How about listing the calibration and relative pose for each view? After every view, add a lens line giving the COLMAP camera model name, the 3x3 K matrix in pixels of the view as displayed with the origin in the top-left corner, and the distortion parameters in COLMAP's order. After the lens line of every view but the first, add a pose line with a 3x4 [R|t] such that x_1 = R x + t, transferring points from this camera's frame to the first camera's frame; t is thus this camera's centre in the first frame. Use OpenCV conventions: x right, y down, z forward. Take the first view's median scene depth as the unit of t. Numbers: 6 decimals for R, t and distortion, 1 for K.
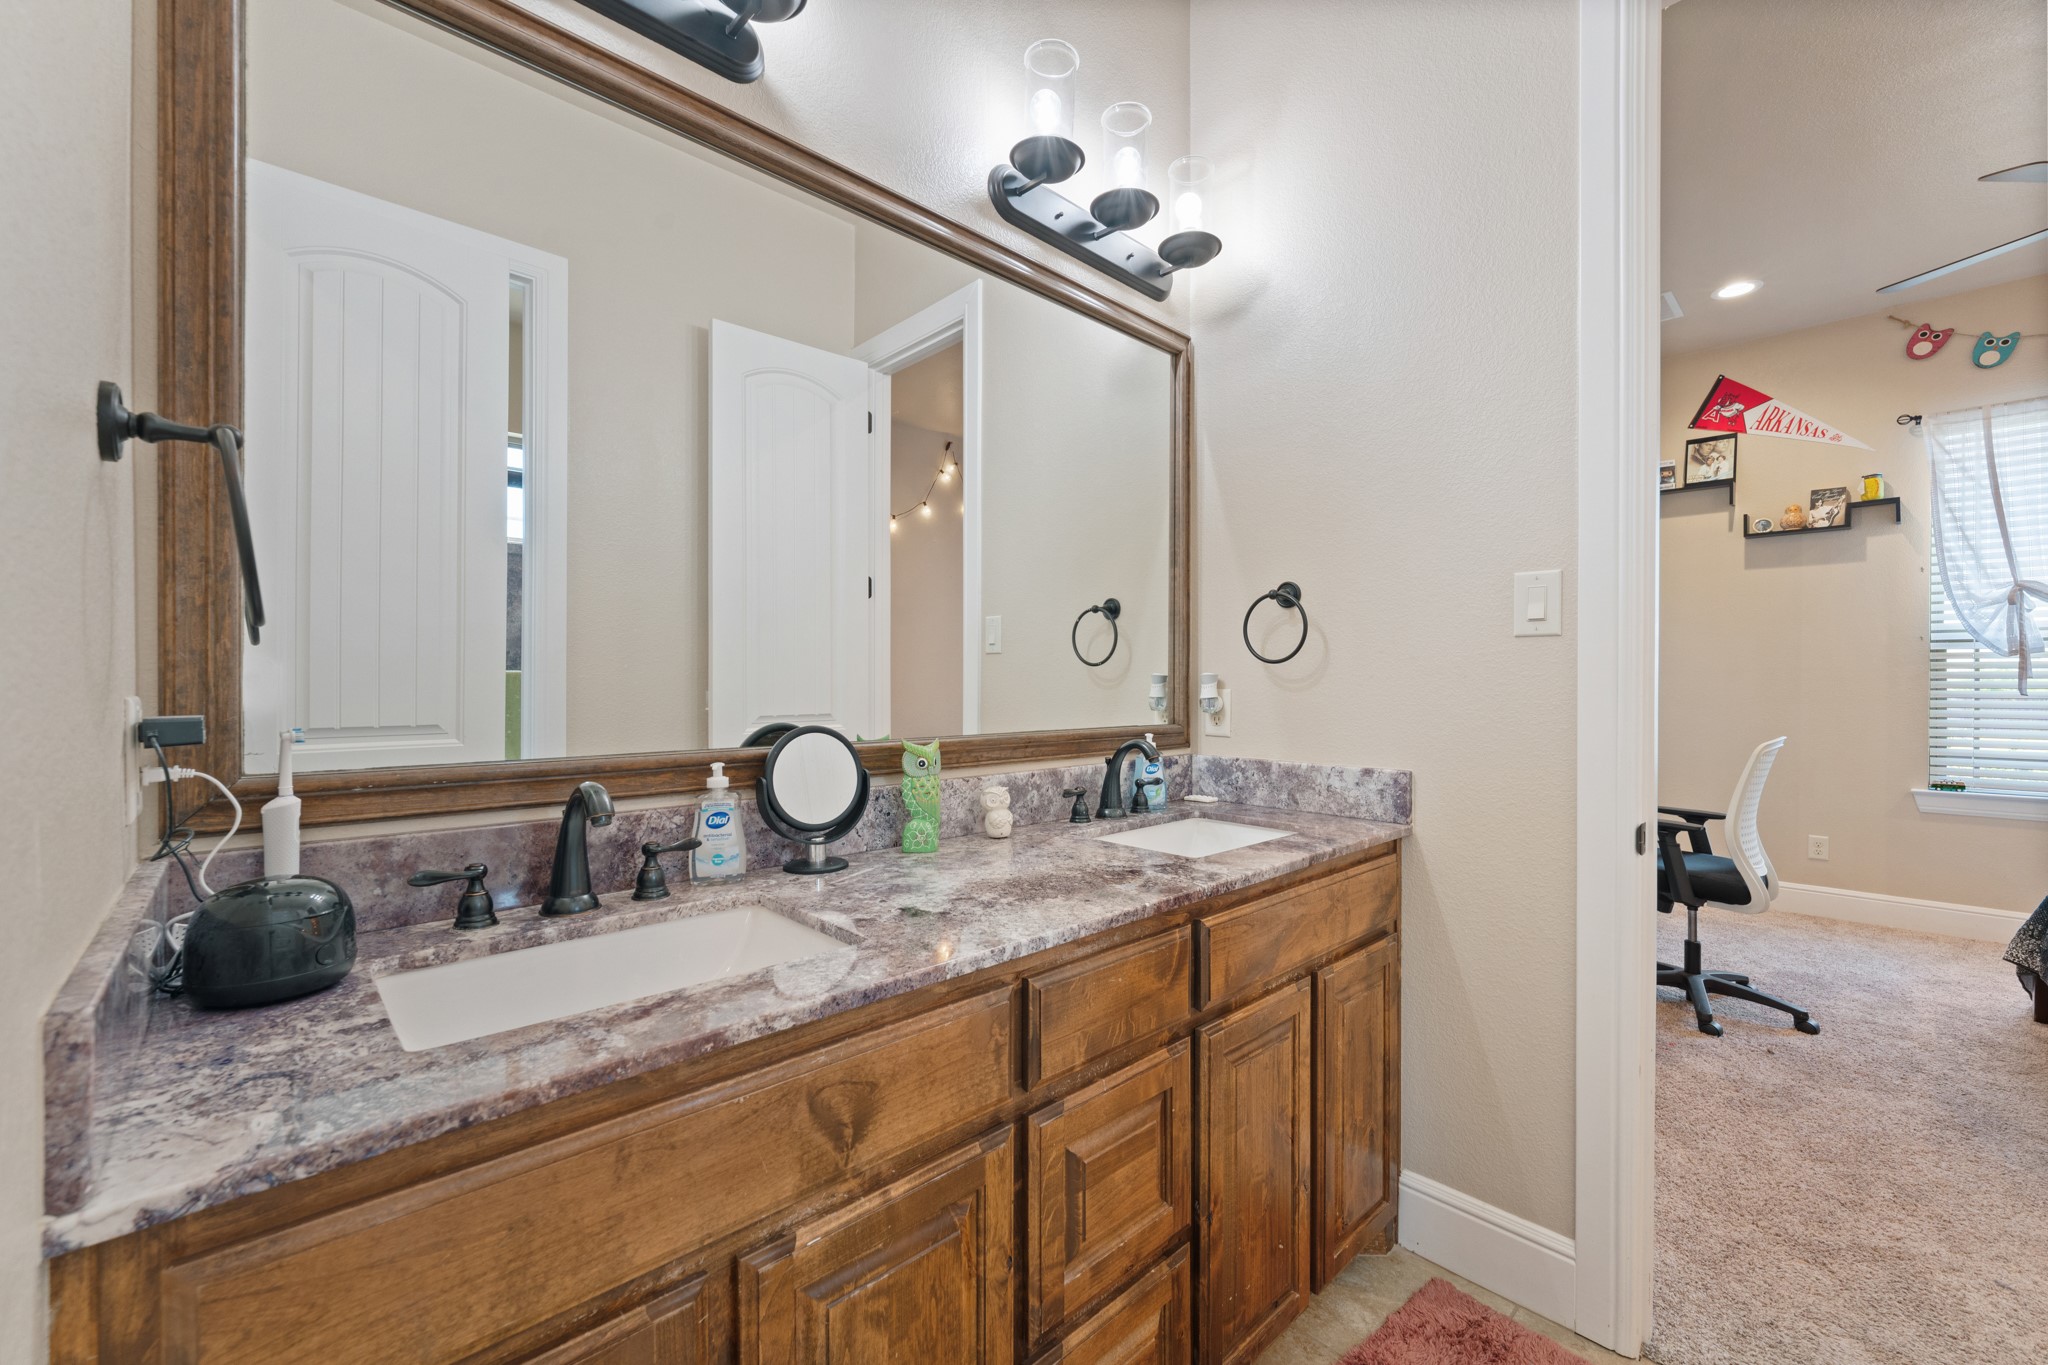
lens RADIAL K [[842.6, 0, 1025.2], [0, 842.6, 685.9], [0, 0, 1]] dist [0.001079, -0.000516]
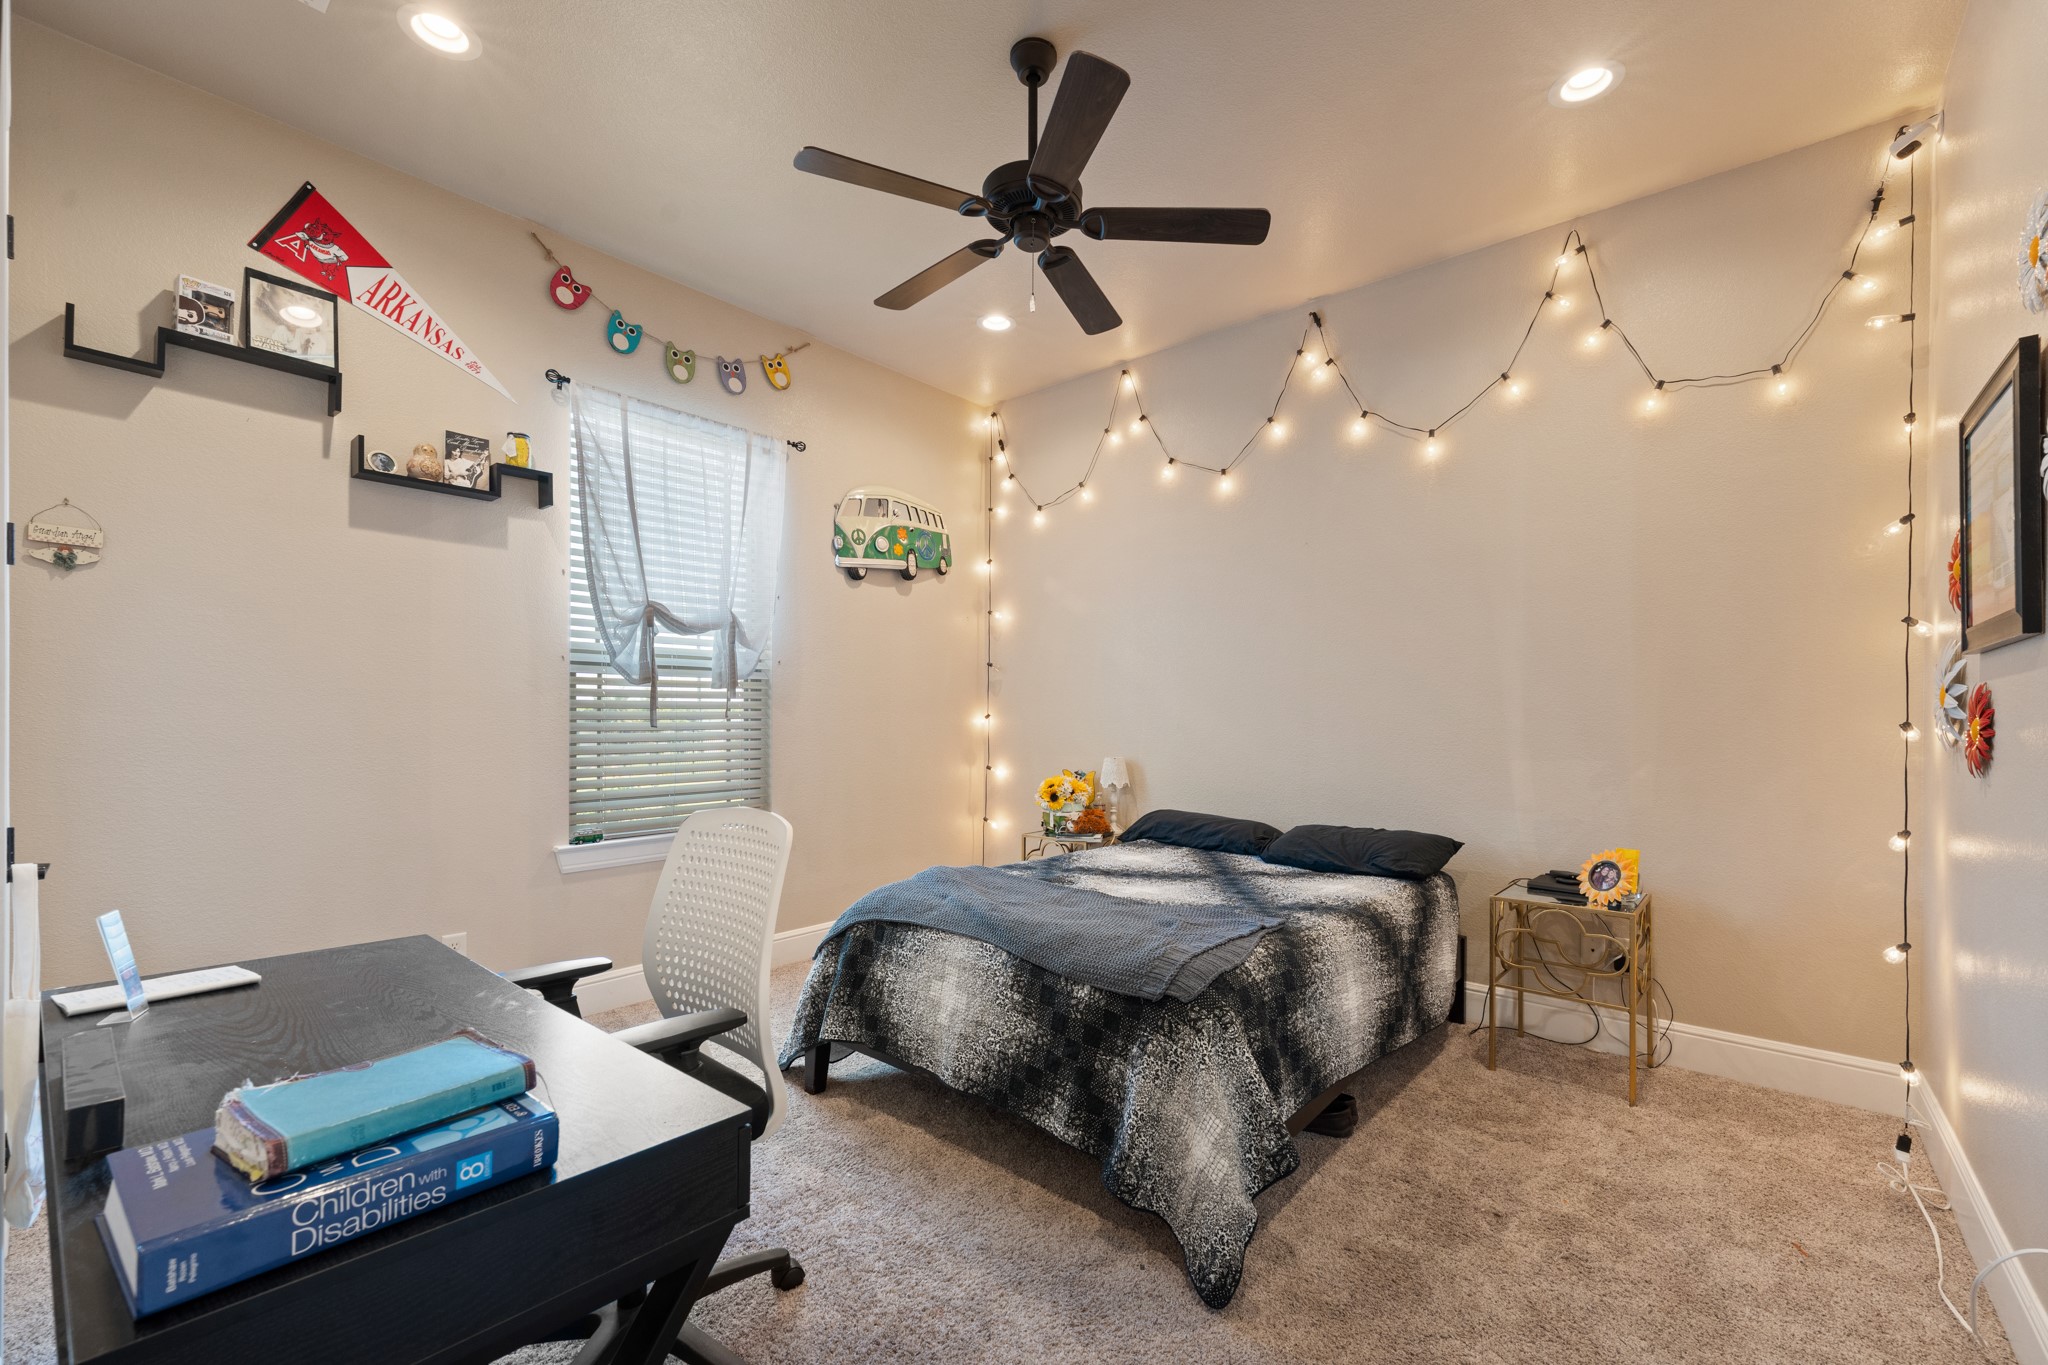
lens RADIAL K [[842.6, 0, 1024.7], [0, 842.6, 720.6], [0, 0, 1]] dist [0.001079, -0.000516]
pose [[-0.105671, -0.009343, 0.994357, 0.207648], [-0.001639, 0.999956, 0.009221, -0.004725], [-0.994400, -0.000655, -0.105682, 0.616423]]
